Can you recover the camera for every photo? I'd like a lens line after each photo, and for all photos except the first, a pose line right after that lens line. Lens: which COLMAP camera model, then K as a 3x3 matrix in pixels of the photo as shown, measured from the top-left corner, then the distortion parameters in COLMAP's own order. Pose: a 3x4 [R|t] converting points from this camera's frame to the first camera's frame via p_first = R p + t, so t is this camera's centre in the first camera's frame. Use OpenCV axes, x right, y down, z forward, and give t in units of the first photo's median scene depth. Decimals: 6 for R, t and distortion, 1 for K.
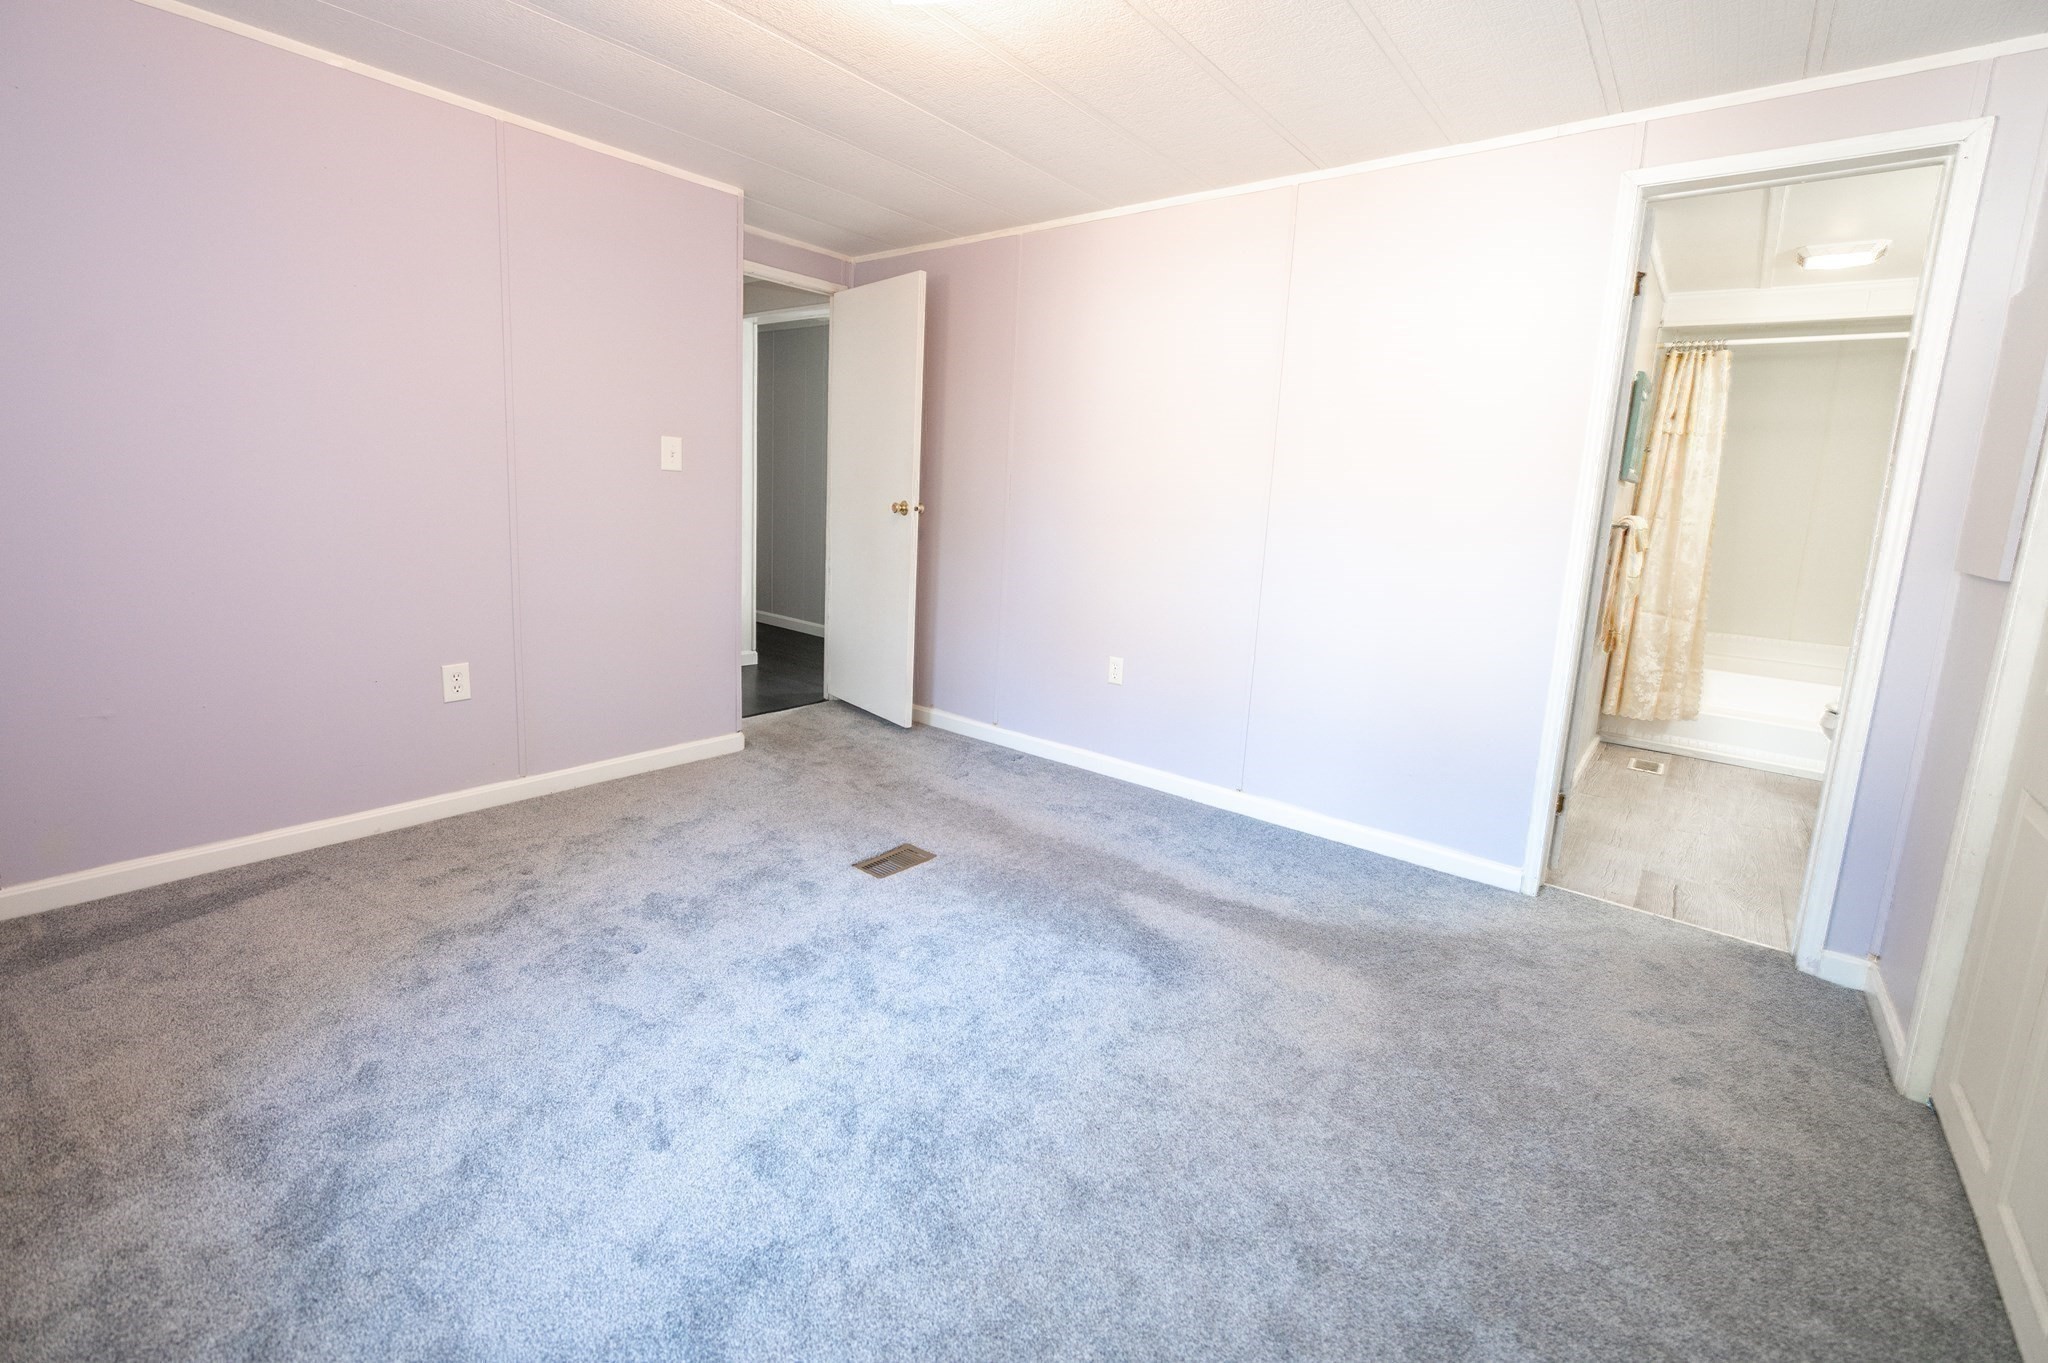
lens RADIAL K [[822.7, 0, 1051.7], [0, 822.7, 626.1], [0, 0, 1]] dist [-0.007201, 0.000271]
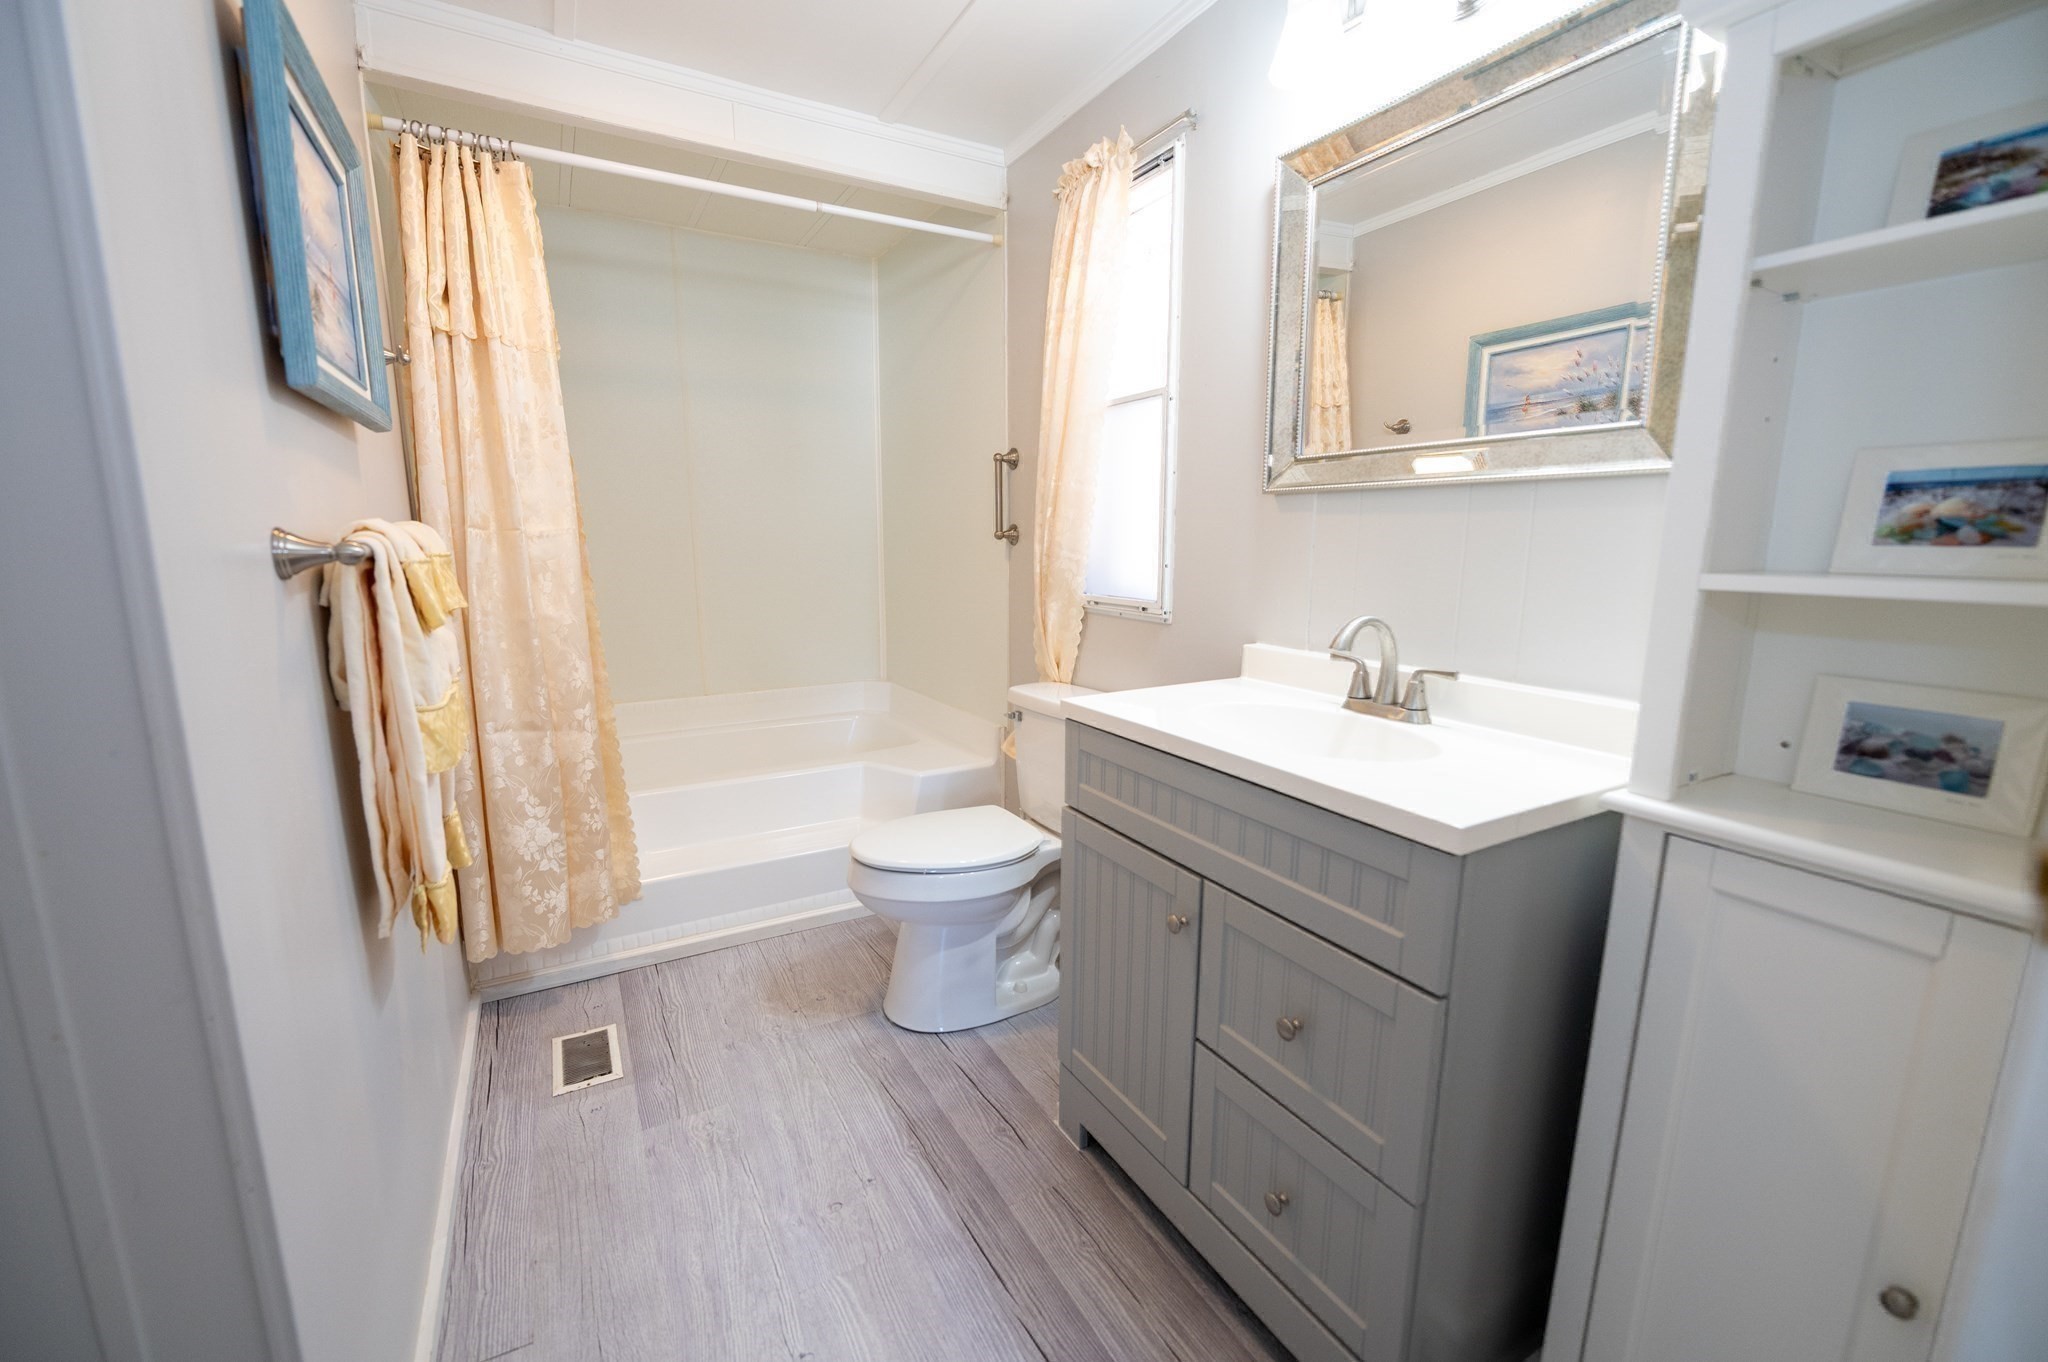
lens RADIAL K [[822.7, 0, 1029.7], [0, 822.7, 674.8], [0, 0, 1]] dist [-0.007201, 0.000271]
pose [[0.354064, -0.202416, 0.913053, 0.424126], [0.163085, 0.974701, 0.152841, -0.071487], [-0.920892, 0.094790, 0.378118, 0.559305]]
